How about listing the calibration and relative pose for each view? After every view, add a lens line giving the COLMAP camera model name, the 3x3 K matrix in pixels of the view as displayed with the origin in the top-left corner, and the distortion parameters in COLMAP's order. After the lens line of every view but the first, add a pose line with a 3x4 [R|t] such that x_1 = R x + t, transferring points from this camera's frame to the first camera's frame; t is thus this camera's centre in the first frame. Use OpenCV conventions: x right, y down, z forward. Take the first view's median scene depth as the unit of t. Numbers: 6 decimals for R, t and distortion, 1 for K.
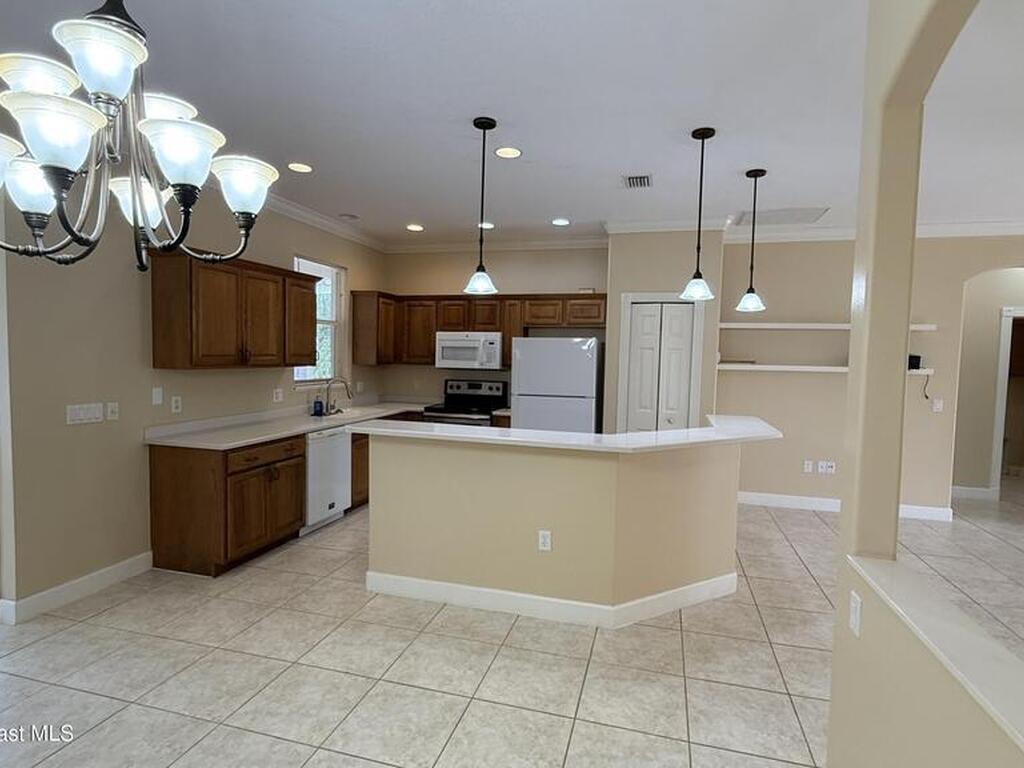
lens RADIAL K [[544.2, 0, 515.9], [0, 544.2, 385.5], [0, 0, 1]] dist [0.000745, 0.000204]
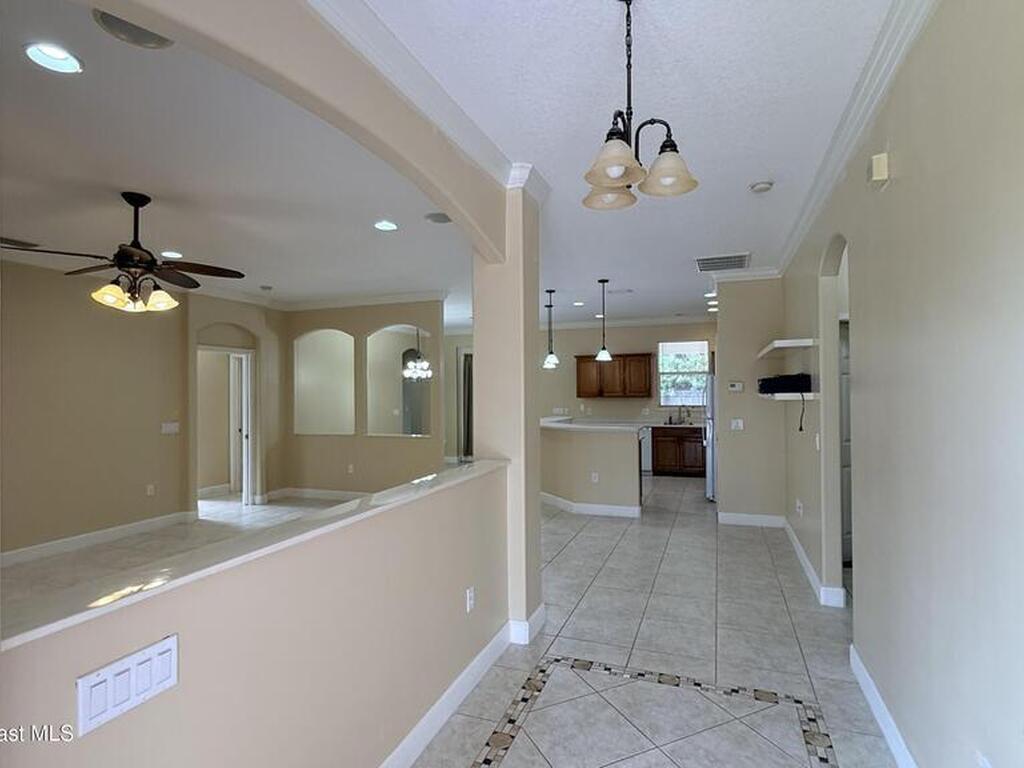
lens RADIAL K [[544.2, 0, 515.9], [0, 544.2, 385.5], [0, 0, 1]] dist [0.000745, 0.000204]
pose [[-0.090426, -0.035614, -0.995266, 2.378336], [-0.053038, 0.998114, -0.030897, 0.011301], [0.994490, 0.049993, -0.092145, 0.989594]]
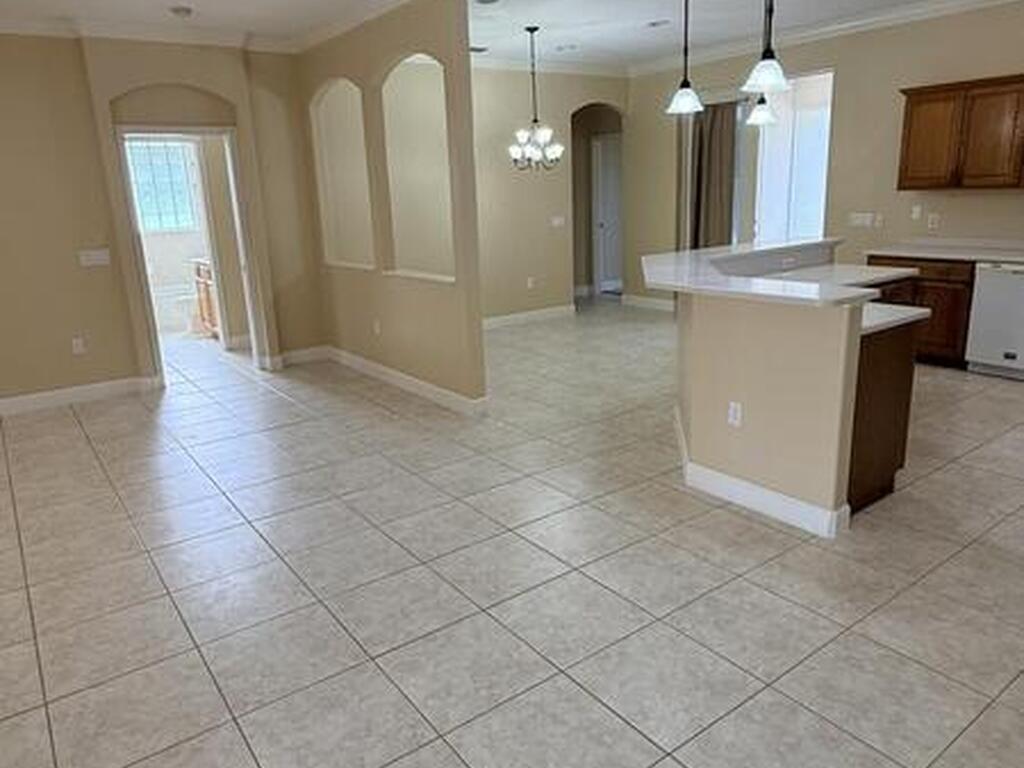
lens RADIAL K [[725.2, 0, 515.0], [0, 725.2, 379.5], [0, 0, 1]] dist [-0.000475, -0.000887]
pose [[-0.619987, 0.201341, -0.758339, 1.375841], [-0.024648, 0.961040, 0.275309, -0.052052], [0.784225, 0.189379, -0.590870, 1.448829]]
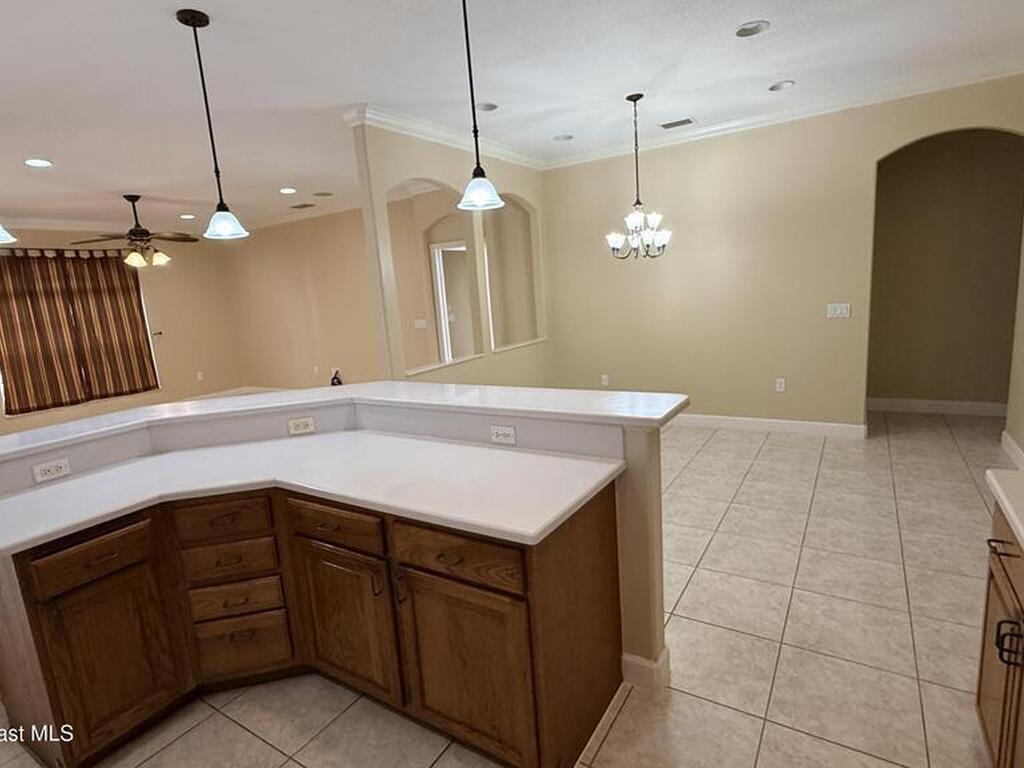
lens RADIAL K [[544.2, 0, 515.9], [0, 544.2, 385.5], [0, 0, 1]] dist [0.000745, 0.000204]
pose [[-0.957492, -0.016262, 0.288000, -0.279099], [0.064178, 0.961376, 0.267651, -0.130067], [-0.281229, 0.274757, -0.919467, 1.559605]]
